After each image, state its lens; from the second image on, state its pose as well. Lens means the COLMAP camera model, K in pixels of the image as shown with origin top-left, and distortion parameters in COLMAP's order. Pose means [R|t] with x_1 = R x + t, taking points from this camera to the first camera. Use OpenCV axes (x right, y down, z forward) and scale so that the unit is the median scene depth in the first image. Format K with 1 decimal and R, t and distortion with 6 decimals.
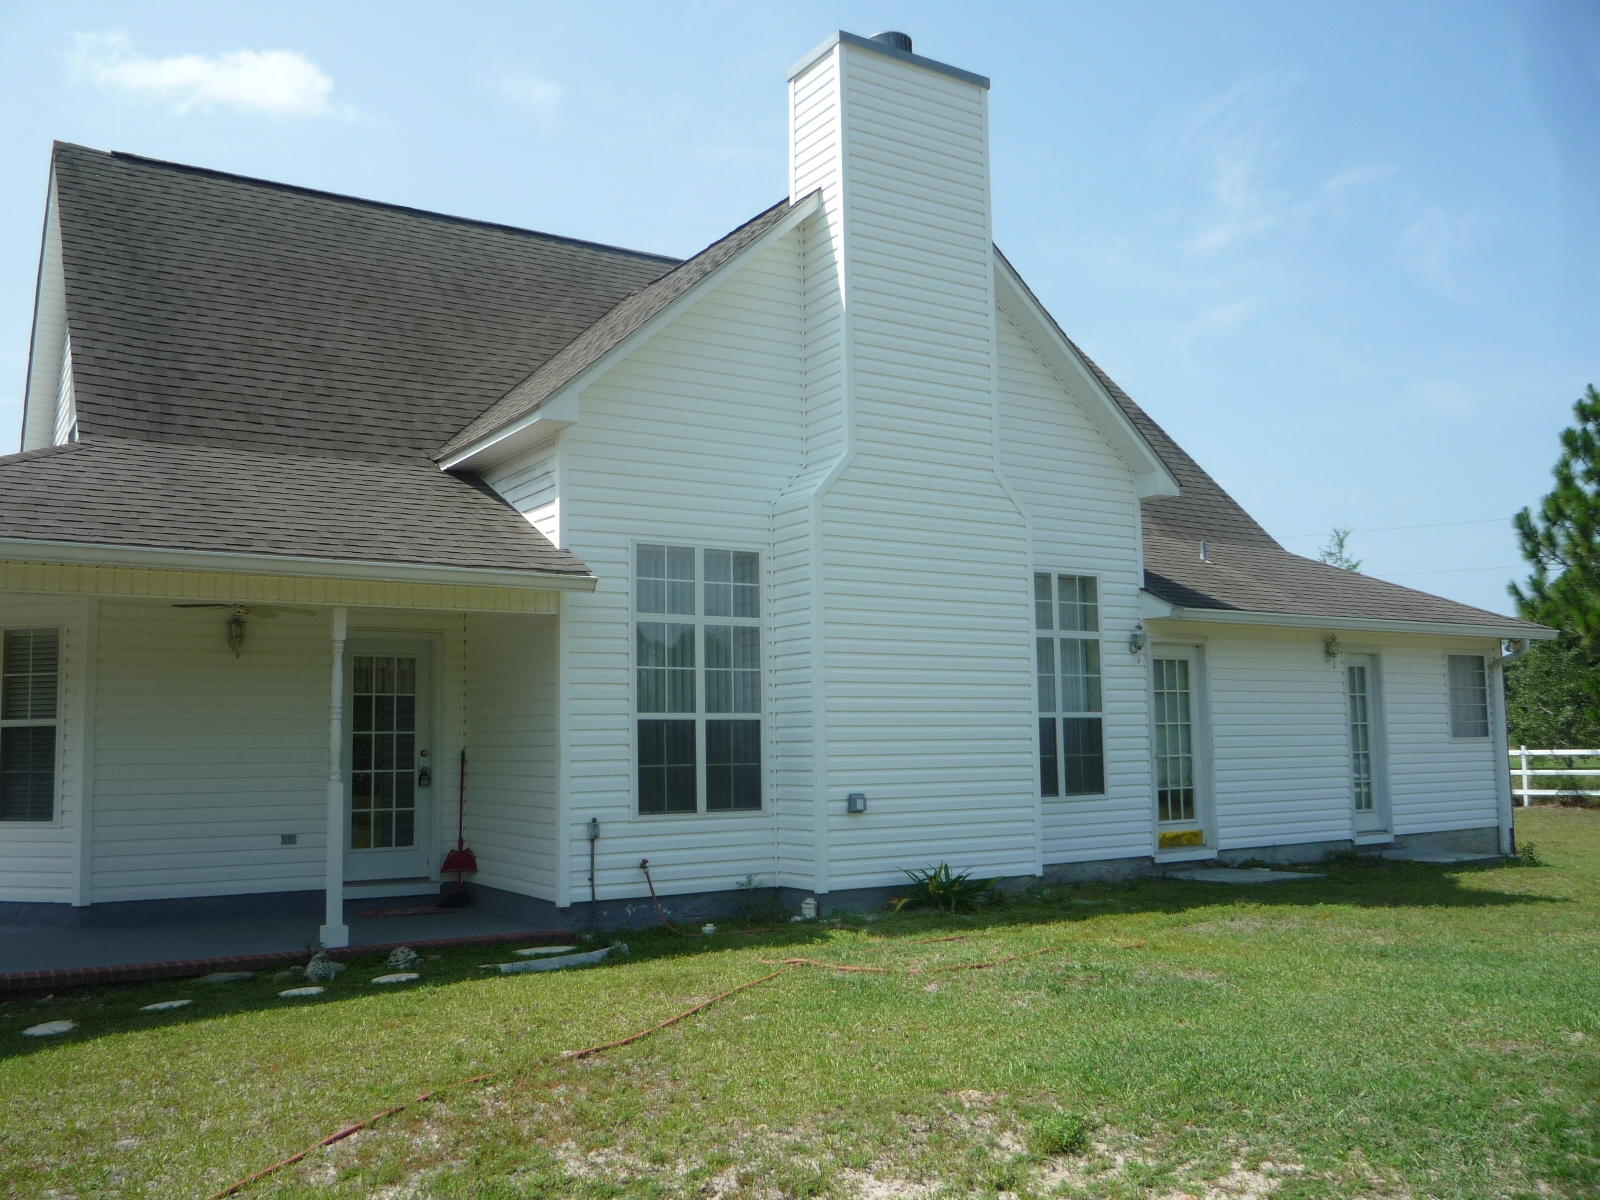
lens RADIAL K [[1393.6, 0, 792.6], [0, 1393.6, 601.1], [0, 0, 1]] dist [-0.060356, 0.035763]
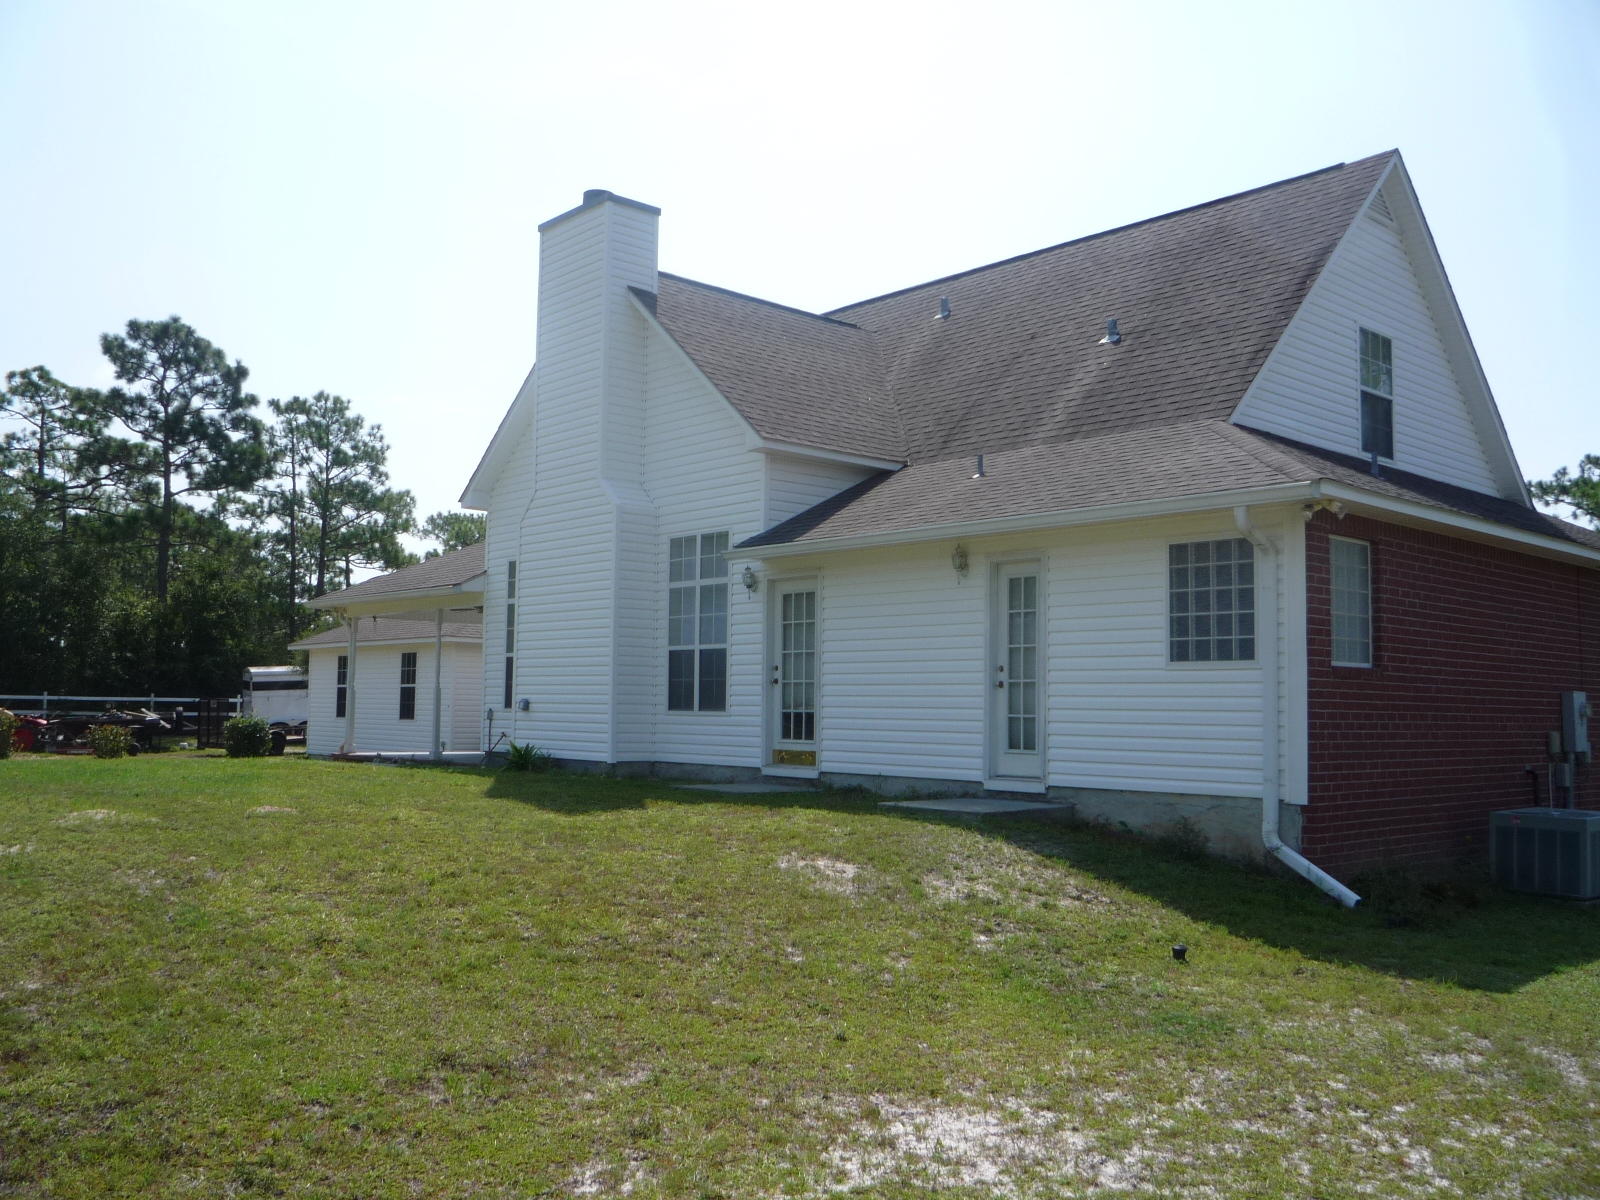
lens RADIAL K [[1393.6, 0, 800.6], [0, 1393.6, 597.6], [0, 0, 1]] dist [-0.060356, 0.035763]
pose [[0.160370, -0.034739, -0.986445, 1.224176], [0.124578, 0.992101, -0.014685, 0.056278], [0.979164, -0.120534, 0.163431, 0.747048]]
